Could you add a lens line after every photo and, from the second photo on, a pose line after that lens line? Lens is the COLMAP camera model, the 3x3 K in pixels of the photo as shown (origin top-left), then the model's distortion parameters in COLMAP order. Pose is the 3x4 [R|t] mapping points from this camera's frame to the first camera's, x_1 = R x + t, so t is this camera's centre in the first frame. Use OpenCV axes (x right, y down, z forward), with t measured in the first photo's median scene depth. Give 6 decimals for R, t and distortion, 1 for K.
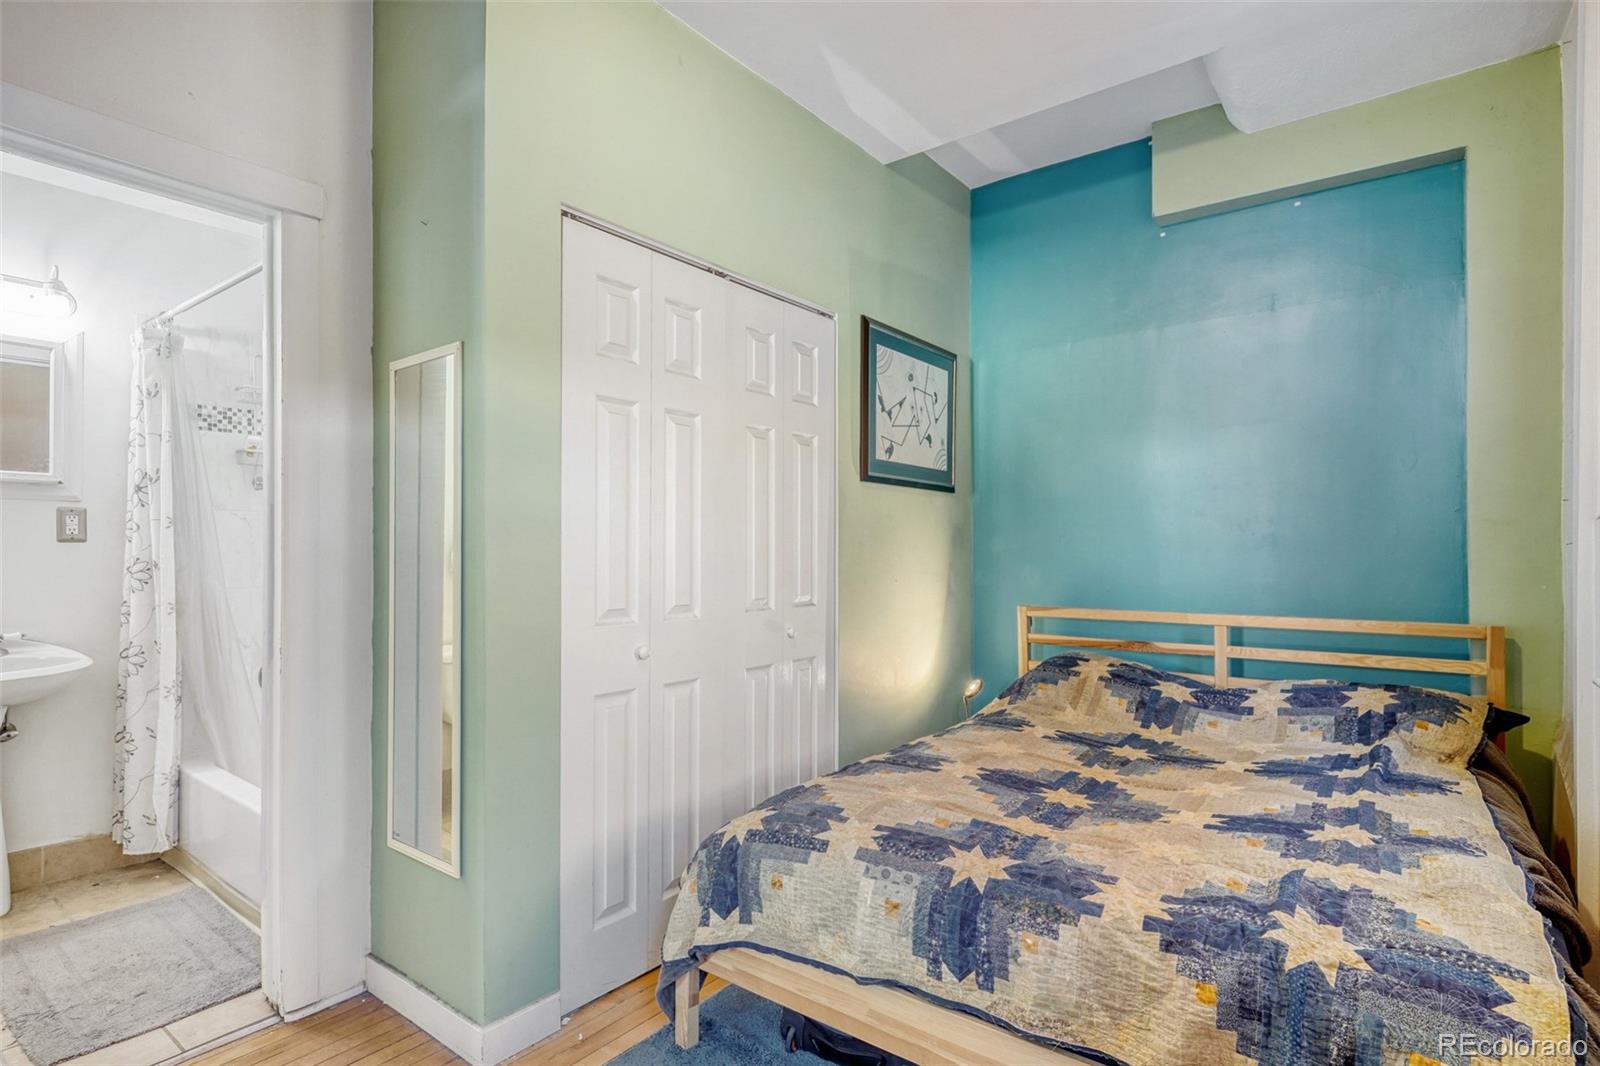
lens RADIAL K [[856.6, 0, 844.1], [0, 856.6, 541.4], [0, 0, 1]] dist [-0.037604, 0.018321]
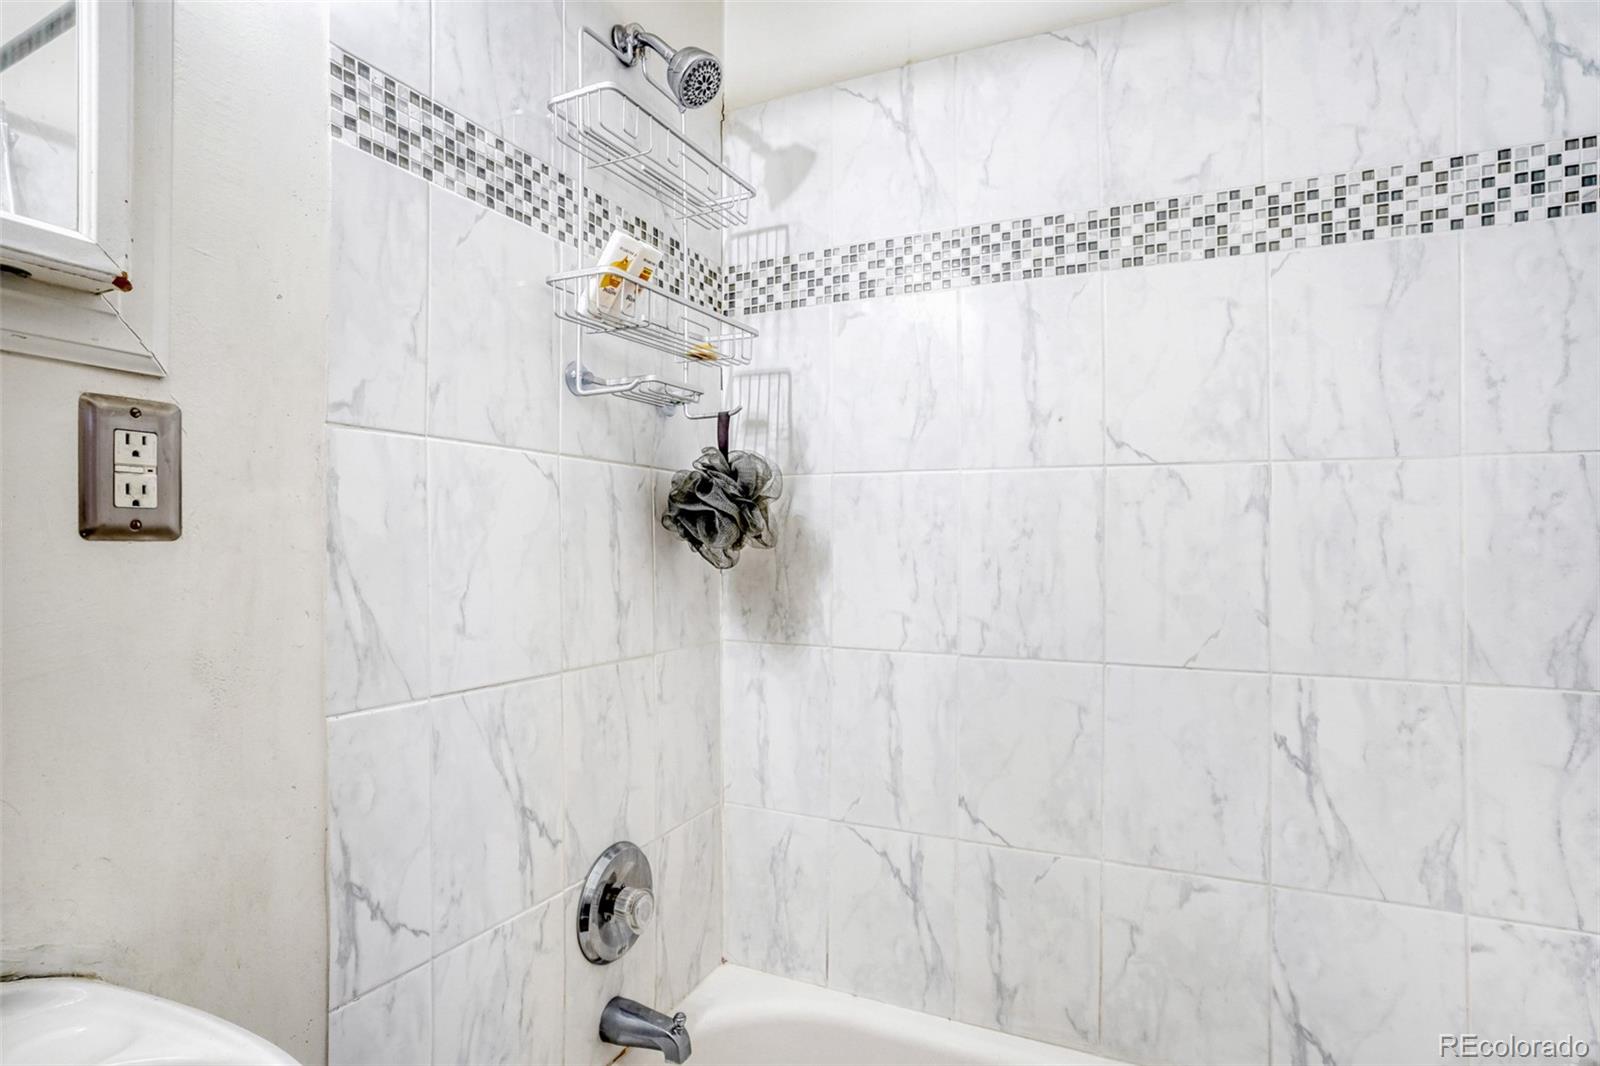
lens RADIAL K [[856.6, 0, 769.5], [0, 856.6, 536.4], [0, 0, 1]] dist [-0.037604, 0.018321]
pose [[0.982517, 0.001902, 0.186165, -0.706218], [0.000845, 0.999892, -0.014674, 0.003451], [-0.186173, 0.014575, 0.982409, 0.652588]]
